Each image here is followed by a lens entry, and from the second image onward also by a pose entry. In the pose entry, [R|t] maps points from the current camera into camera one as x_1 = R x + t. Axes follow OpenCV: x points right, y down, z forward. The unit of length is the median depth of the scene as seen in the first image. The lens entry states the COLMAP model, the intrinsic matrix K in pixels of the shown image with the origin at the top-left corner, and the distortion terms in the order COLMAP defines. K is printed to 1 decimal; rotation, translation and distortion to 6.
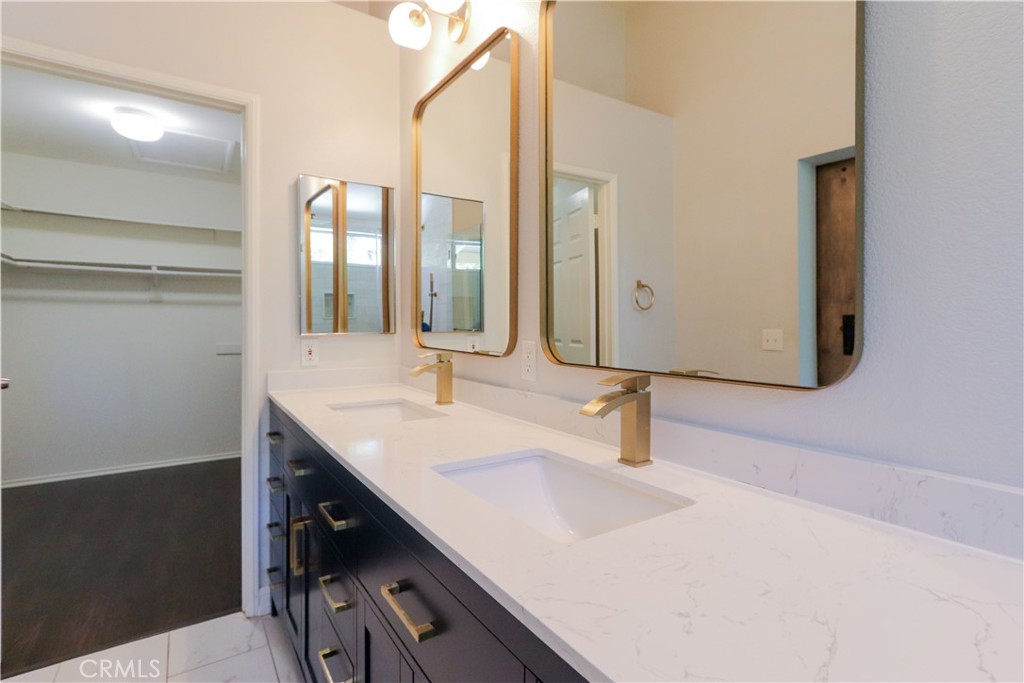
lens RADIAL K [[492.0, 0, 508.7], [0, 492.0, 320.1], [0, 0, 1]] dist [0.001222, 0.000087]
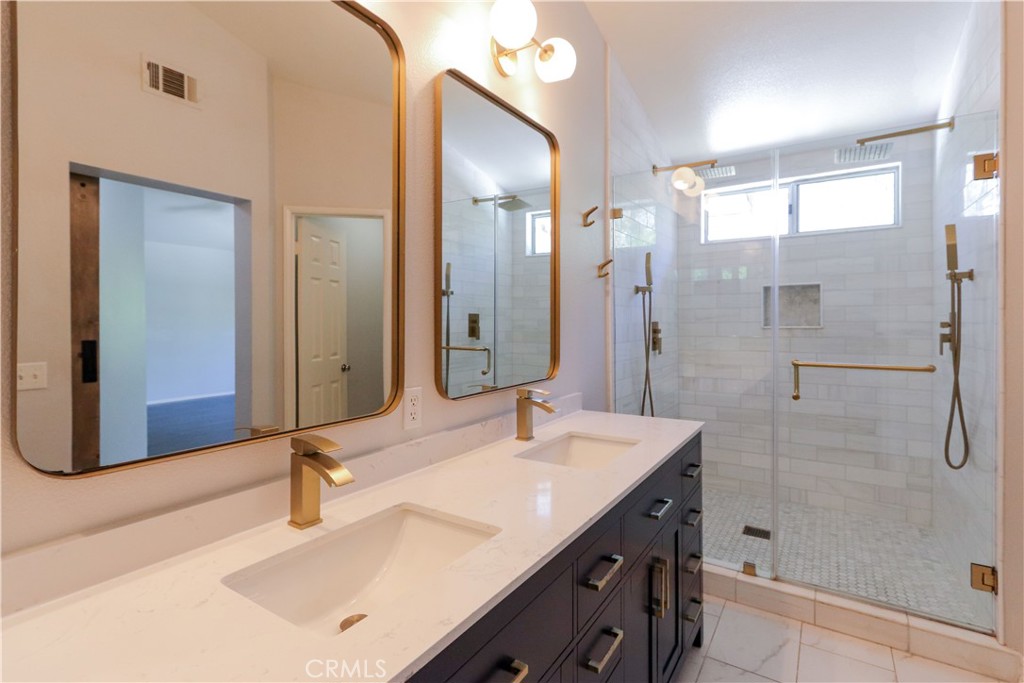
lens RADIAL K [[492.0, 0, 508.7], [0, 492.0, 320.1], [0, 0, 1]] dist [0.001222, 0.000087]
pose [[-0.384325, 0.000497, 0.923198, -0.927345], [0.004153, 0.999991, 0.001190, -0.092795], [-0.923189, 0.004292, -0.384323, 1.184154]]
